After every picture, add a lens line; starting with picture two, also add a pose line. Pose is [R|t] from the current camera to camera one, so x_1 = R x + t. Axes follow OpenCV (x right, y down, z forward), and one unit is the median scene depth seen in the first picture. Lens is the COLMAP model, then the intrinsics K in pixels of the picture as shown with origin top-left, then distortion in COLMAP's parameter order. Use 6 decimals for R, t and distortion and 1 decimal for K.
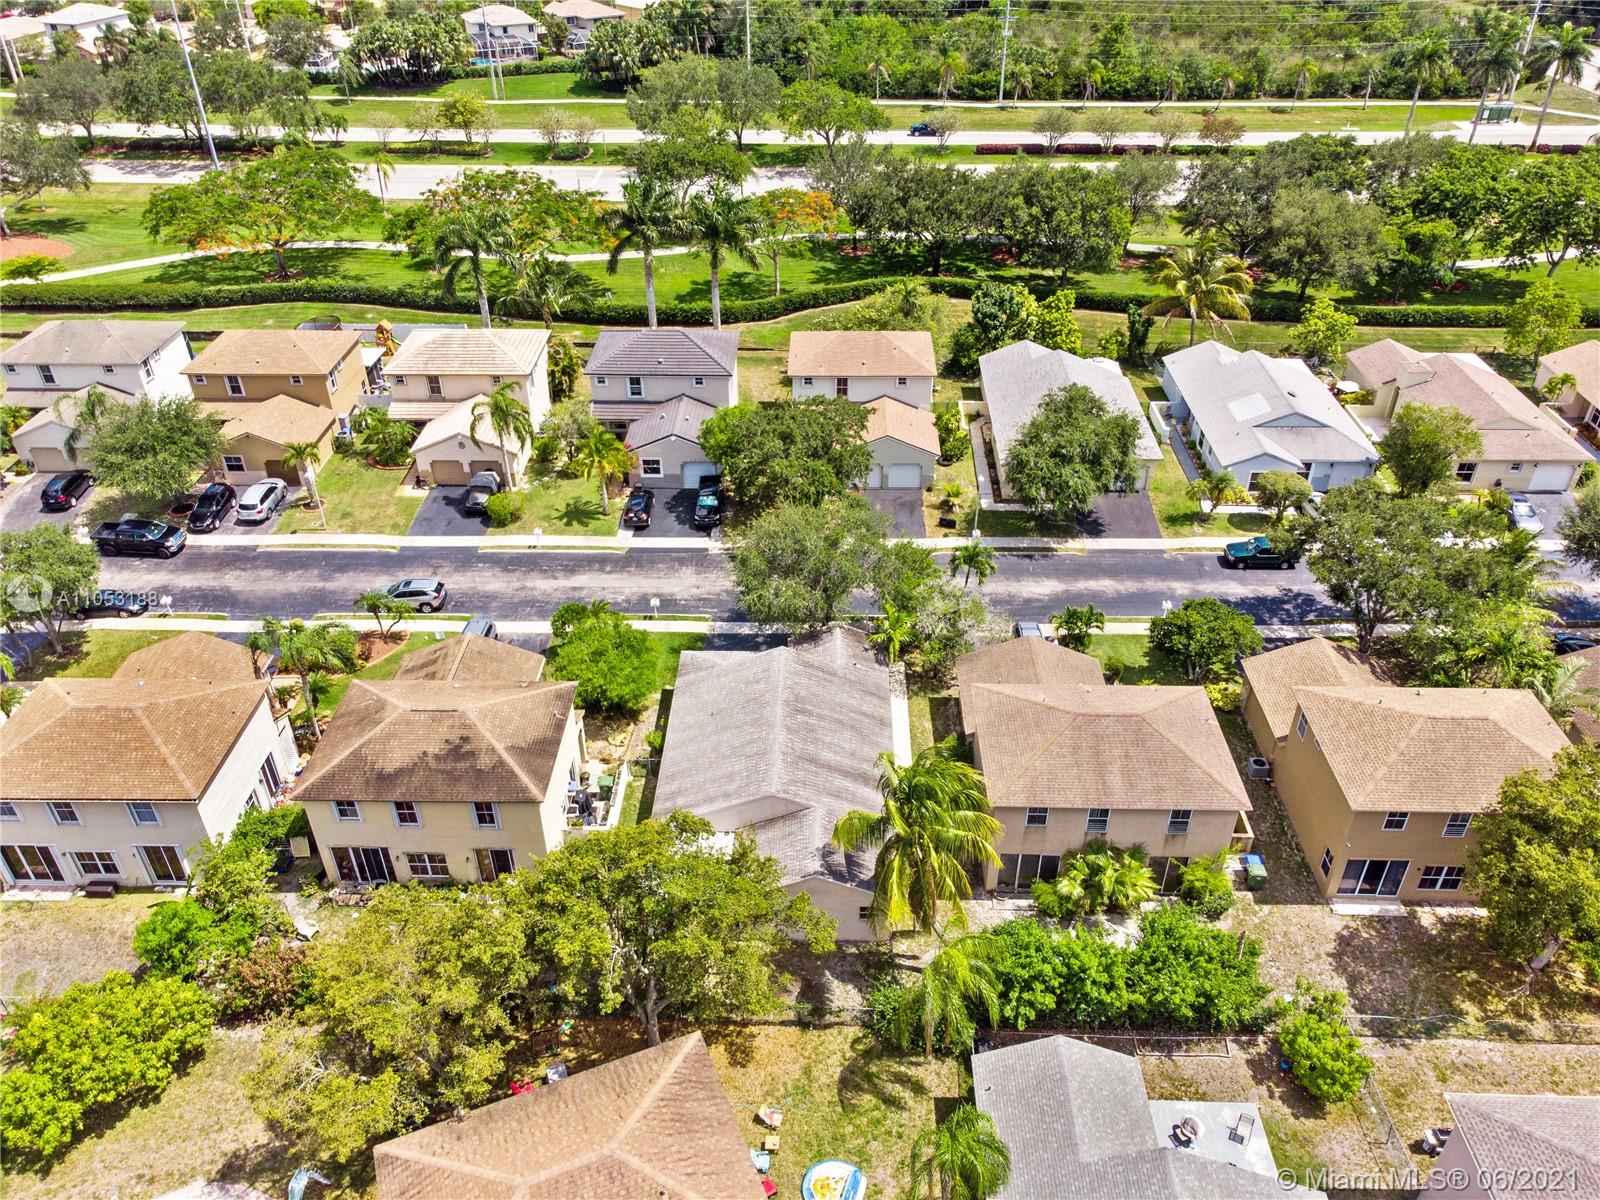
lens RADIAL K [[1212.8, 0, 800.0], [0, 1212.8, 600.0], [0, 0, 1]] dist [0.036053, -0.004089]
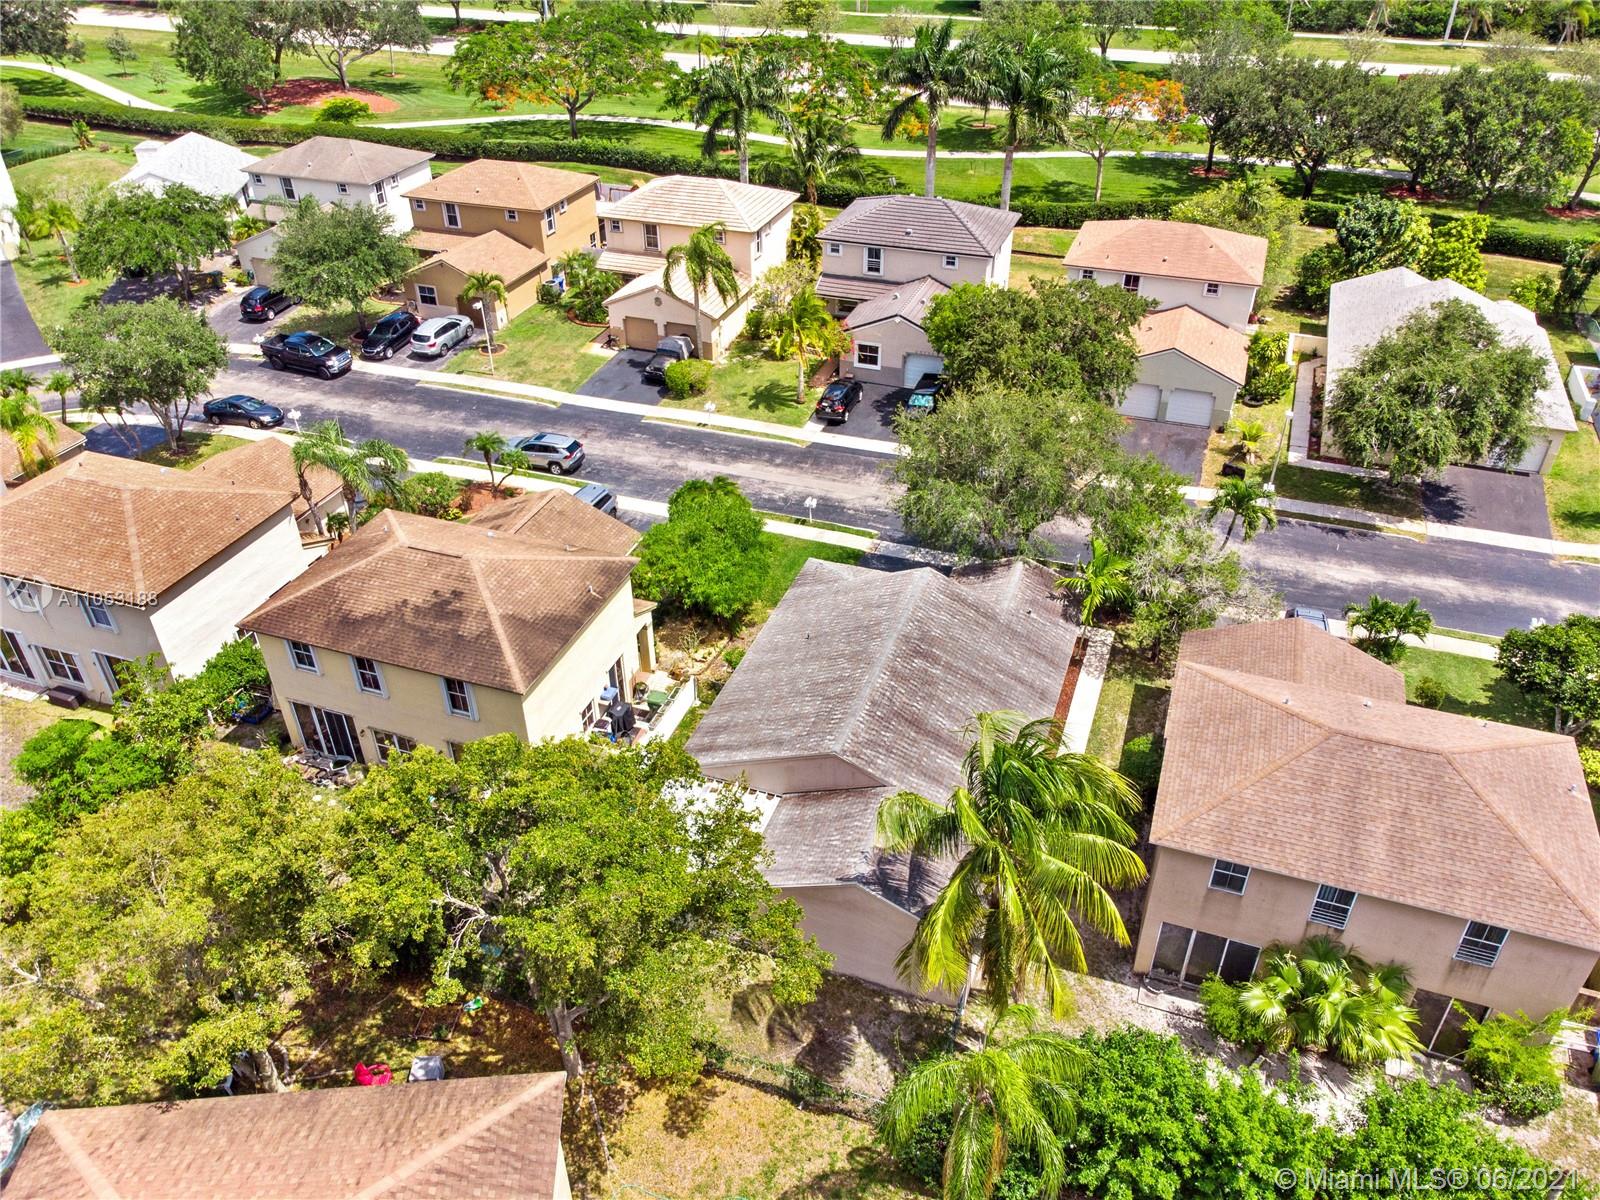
lens RADIAL K [[1224.6, 0, 800.0], [0, 1224.6, 600.0], [0, 0, 1]] dist [0.001392, 0.036185]
pose [[0.949397, 0.179561, -0.257688, 0.081651], [-0.178742, 0.983531, 0.026803, 0.041128], [0.258257, 0.020613, 0.965856, 0.224611]]
